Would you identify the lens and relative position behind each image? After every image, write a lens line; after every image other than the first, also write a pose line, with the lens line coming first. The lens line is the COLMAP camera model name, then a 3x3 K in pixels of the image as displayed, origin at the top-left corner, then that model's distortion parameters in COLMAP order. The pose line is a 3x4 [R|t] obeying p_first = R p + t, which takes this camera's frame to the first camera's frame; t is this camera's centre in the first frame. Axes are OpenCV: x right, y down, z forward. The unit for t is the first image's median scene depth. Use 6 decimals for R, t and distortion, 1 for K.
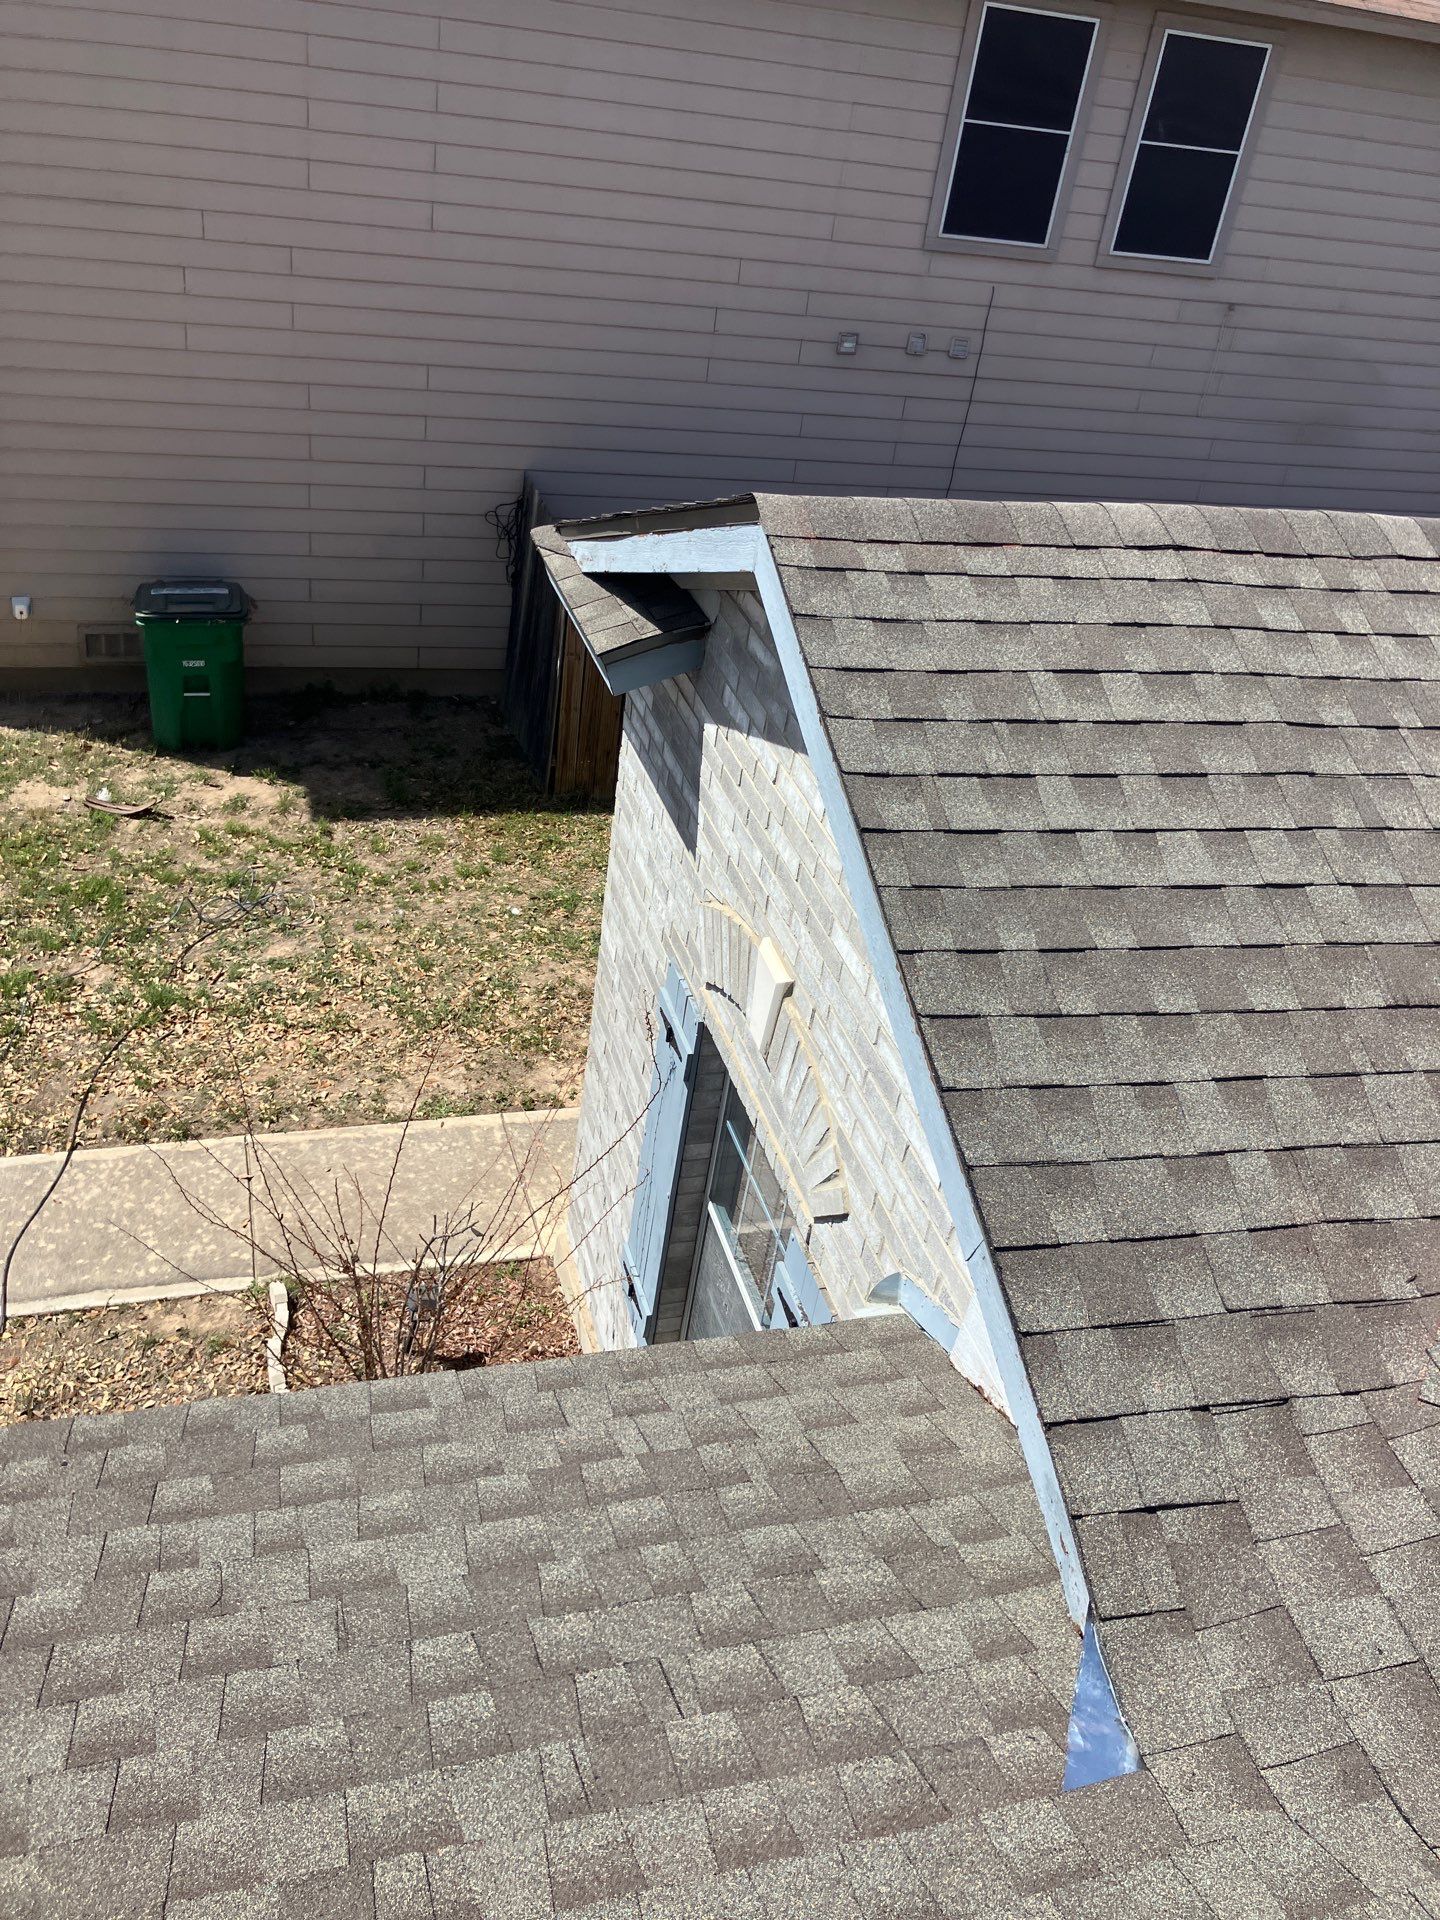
lens RADIAL K [[1374.5, 0, 717.1], [0, 1374.5, 908.6], [0, 0, 1]] dist [-0.005719, 0.000850]
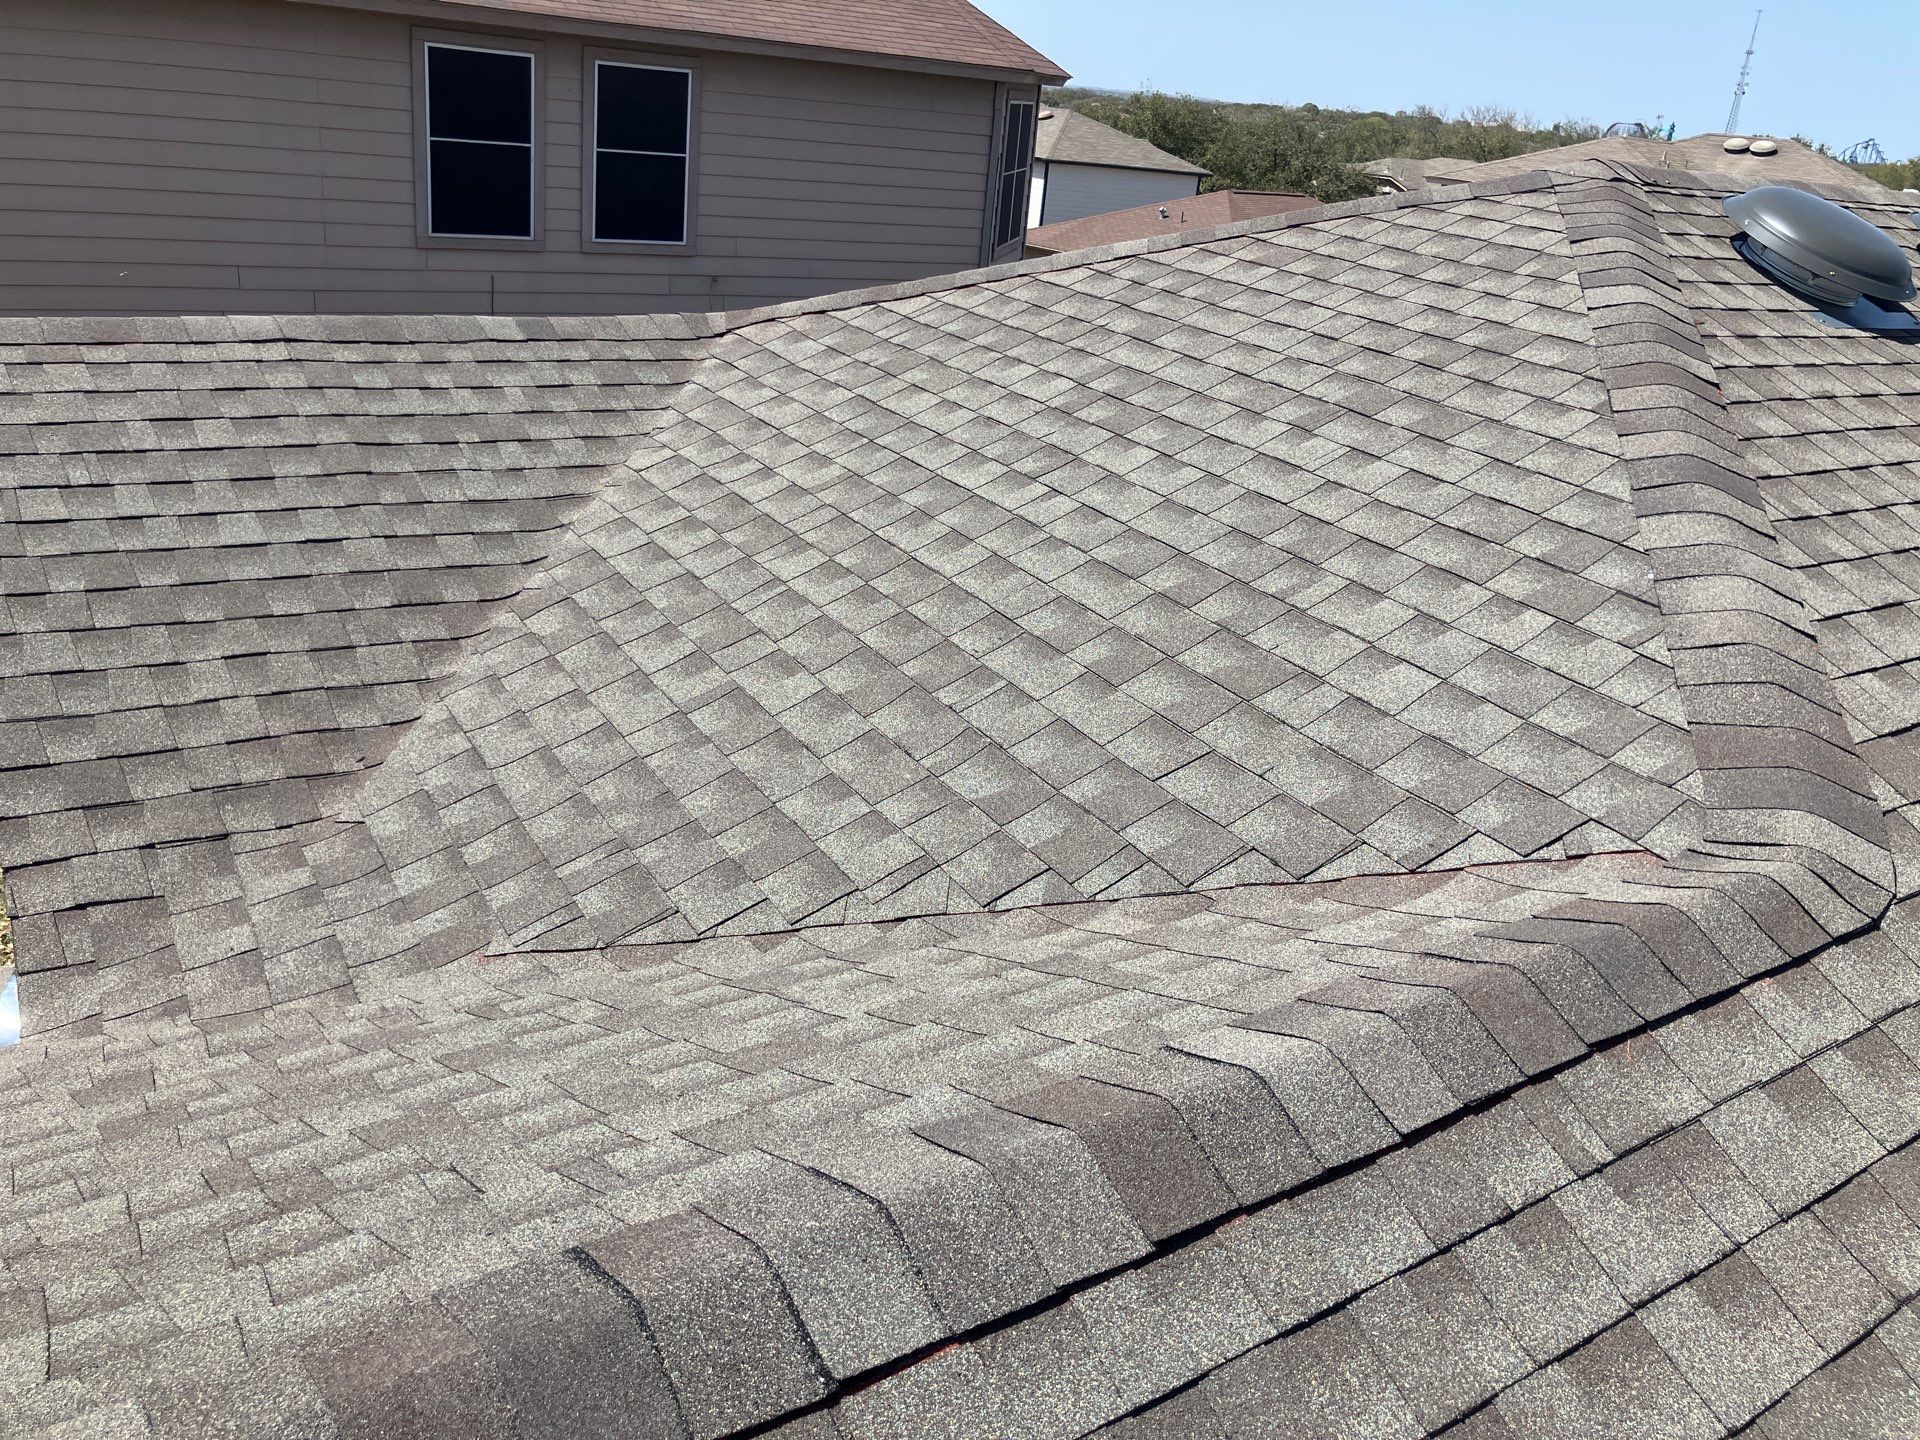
lens RADIAL K [[1459.9, 0, 960.0], [0, 1459.9, 720.0], [0, 0, 1]] dist [-0.038118, 0.035007]
pose [[0.948336, -0.151064, 0.278996, 0.328070], [0.198640, 0.968393, -0.150853, 0.276386], [-0.247389, 0.198479, 0.948369, -0.258964]]
